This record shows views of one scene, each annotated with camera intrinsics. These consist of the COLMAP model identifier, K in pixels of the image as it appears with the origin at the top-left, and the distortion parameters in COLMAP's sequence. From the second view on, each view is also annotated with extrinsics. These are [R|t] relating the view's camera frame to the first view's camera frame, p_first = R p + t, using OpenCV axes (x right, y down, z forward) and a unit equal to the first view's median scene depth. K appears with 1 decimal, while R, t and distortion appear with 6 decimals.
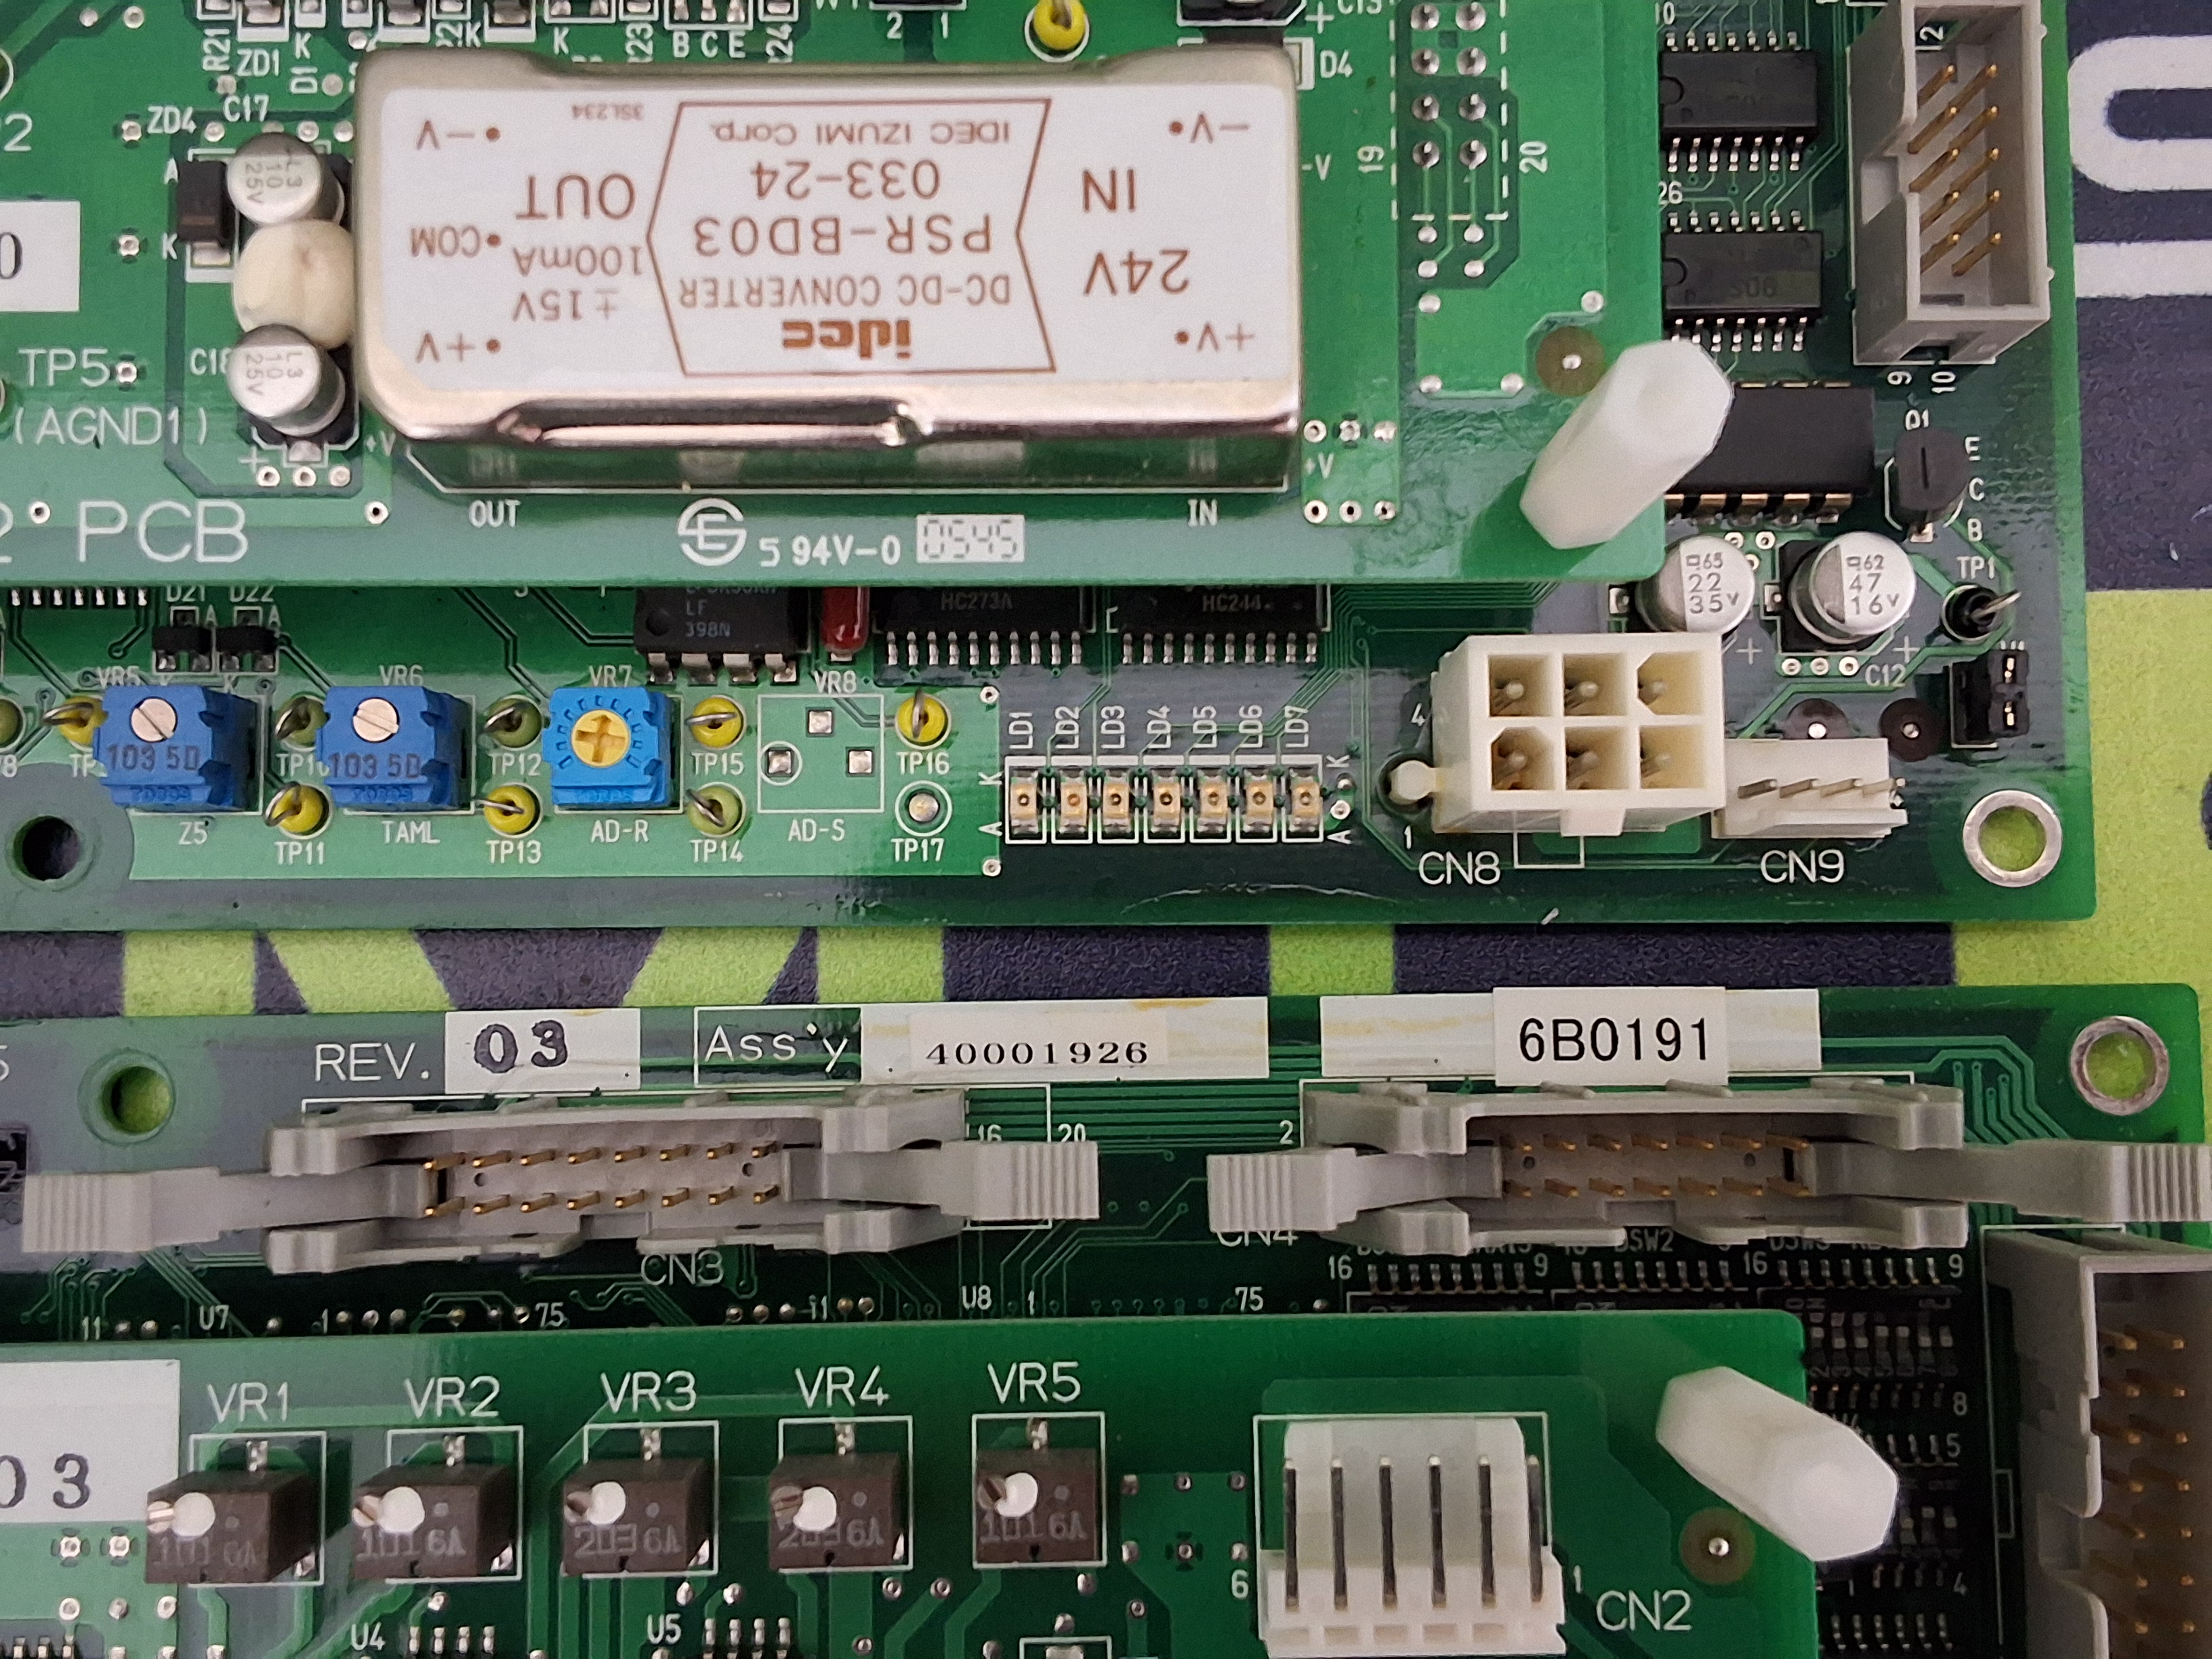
lens RADIAL K [[2291.8, 0, 1096.3], [0, 2291.8, 807.7], [0, 0, 1]] dist [0.075102, 0.000000]
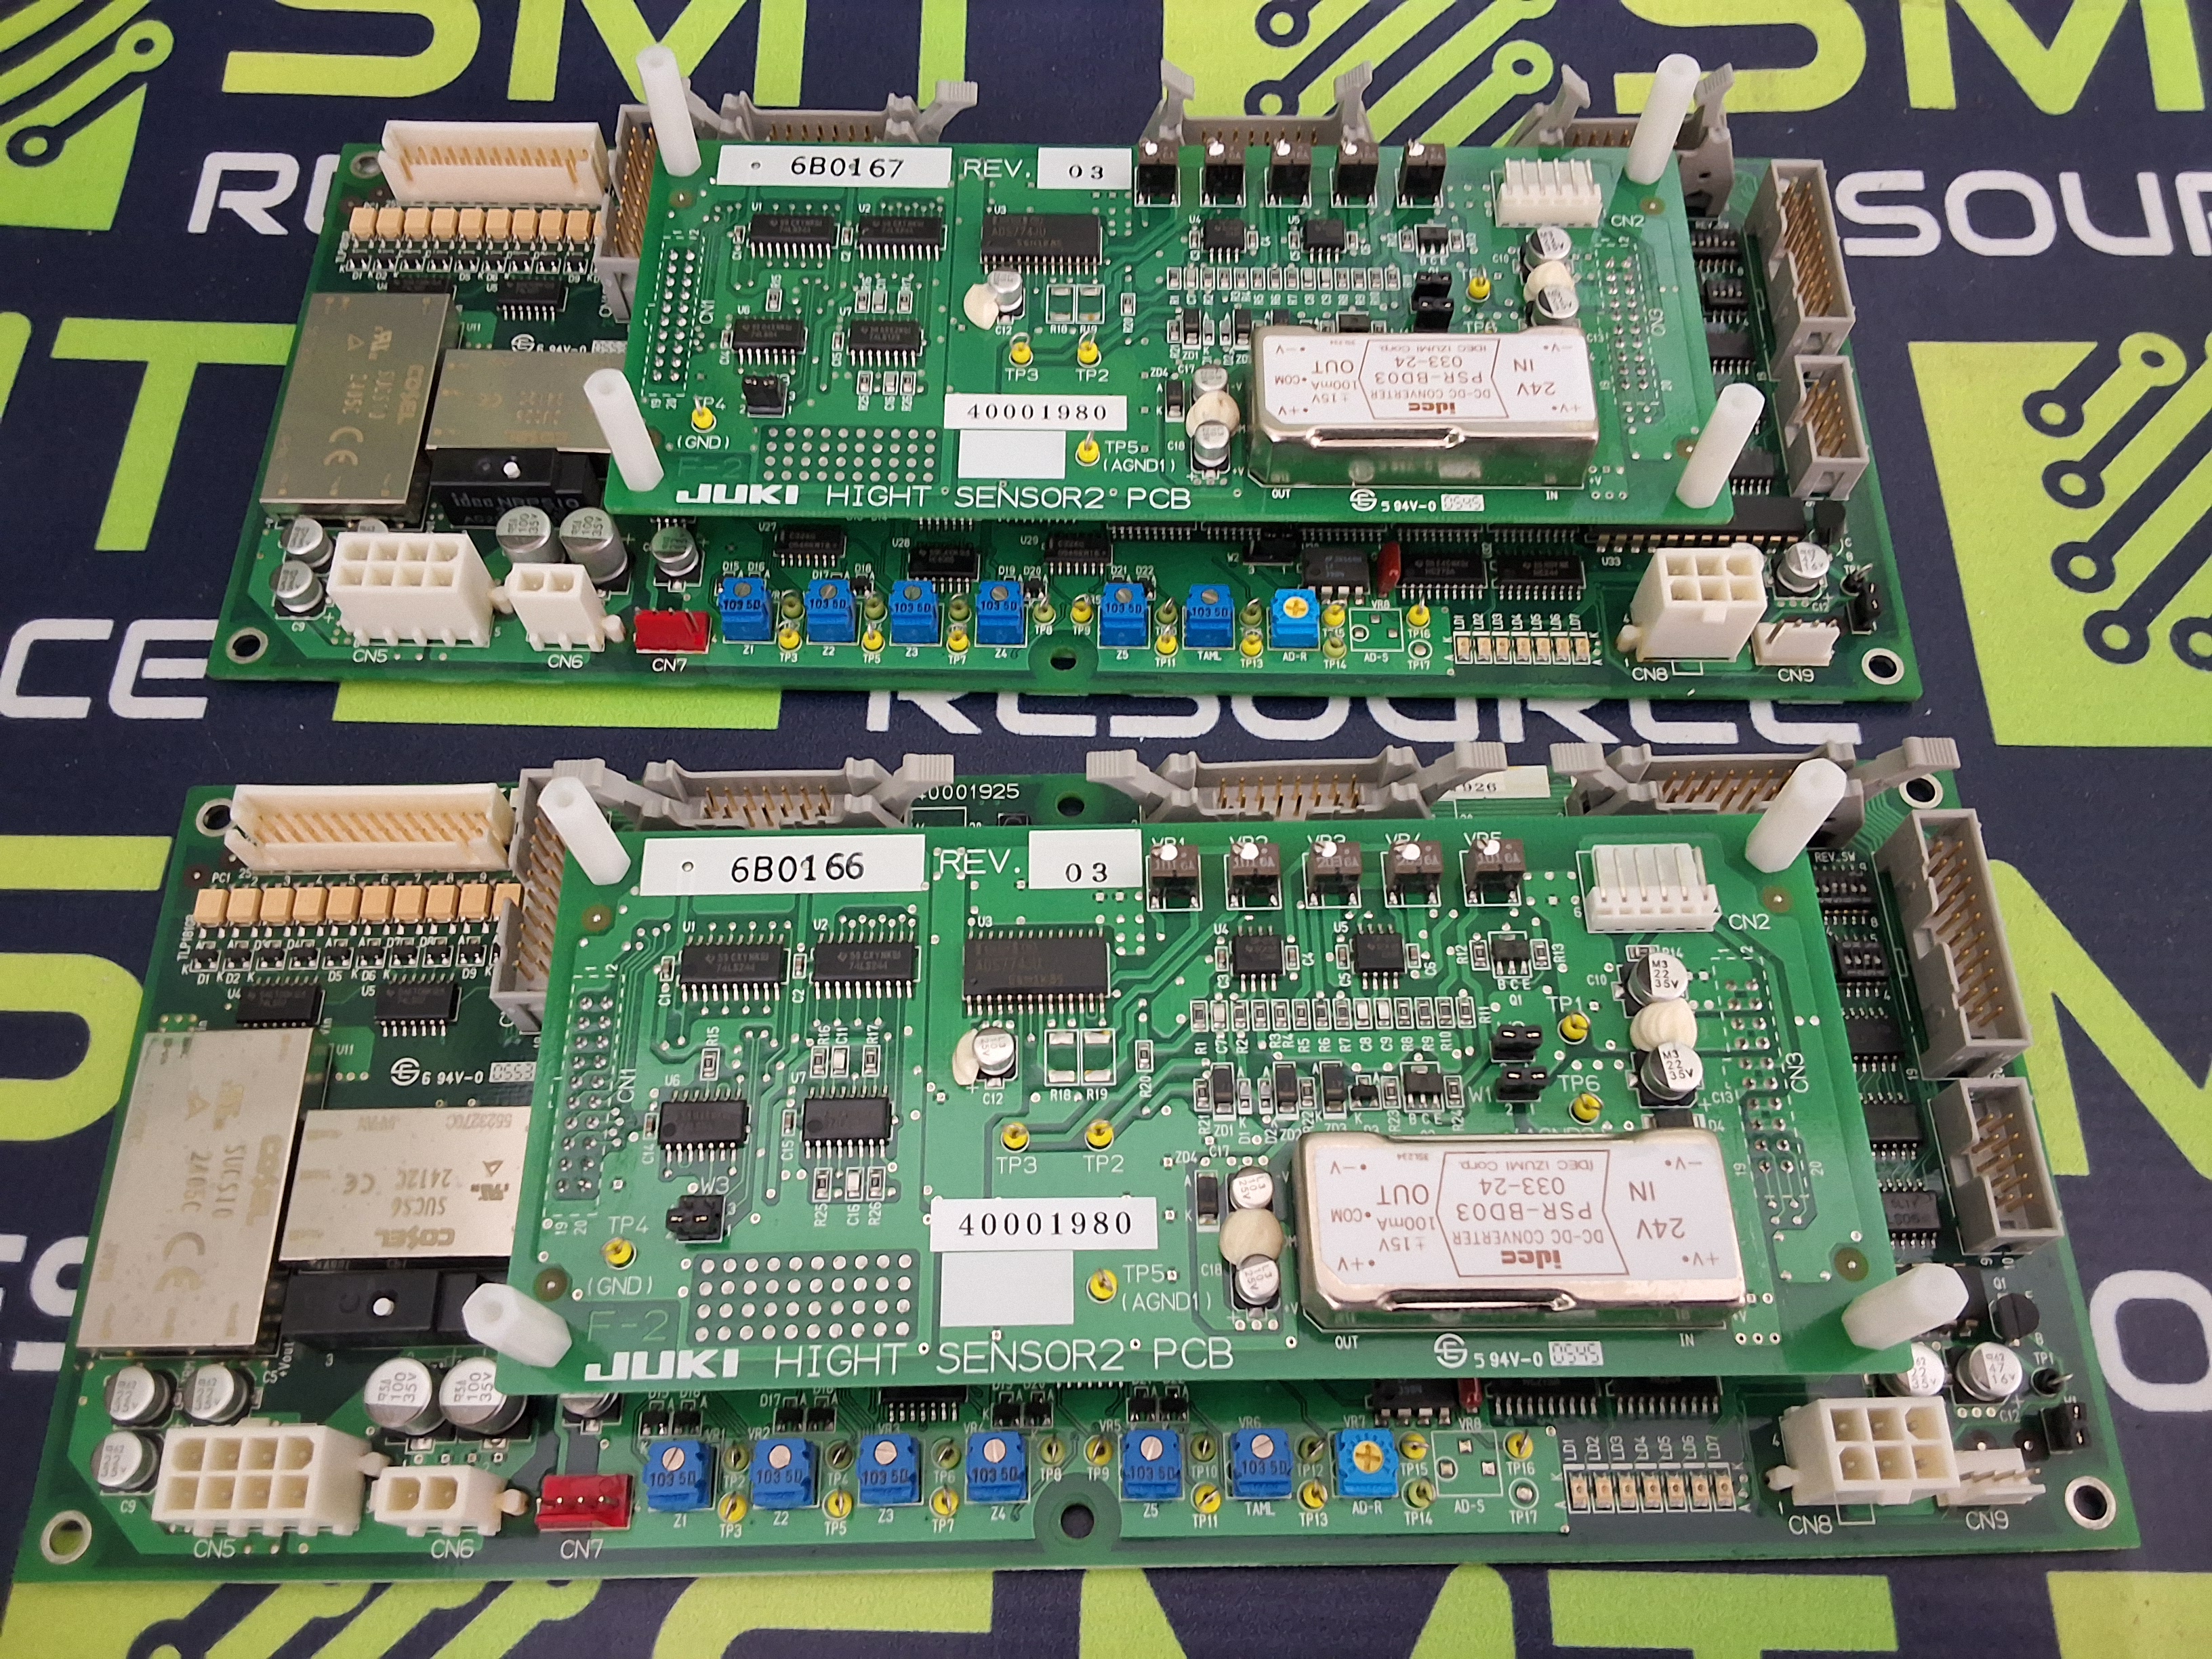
lens RADIAL K [[1782.9, 0, 1141.7], [0, 1782.9, 845.1], [0, 0, 1]] dist [0.120011, -0.059485]
pose [[0.999853, -0.016458, 0.004719, -0.442666], [0.017064, 0.935577, -0.352709, 0.025825], [0.001390, 0.352738, 0.935721, -0.696130]]
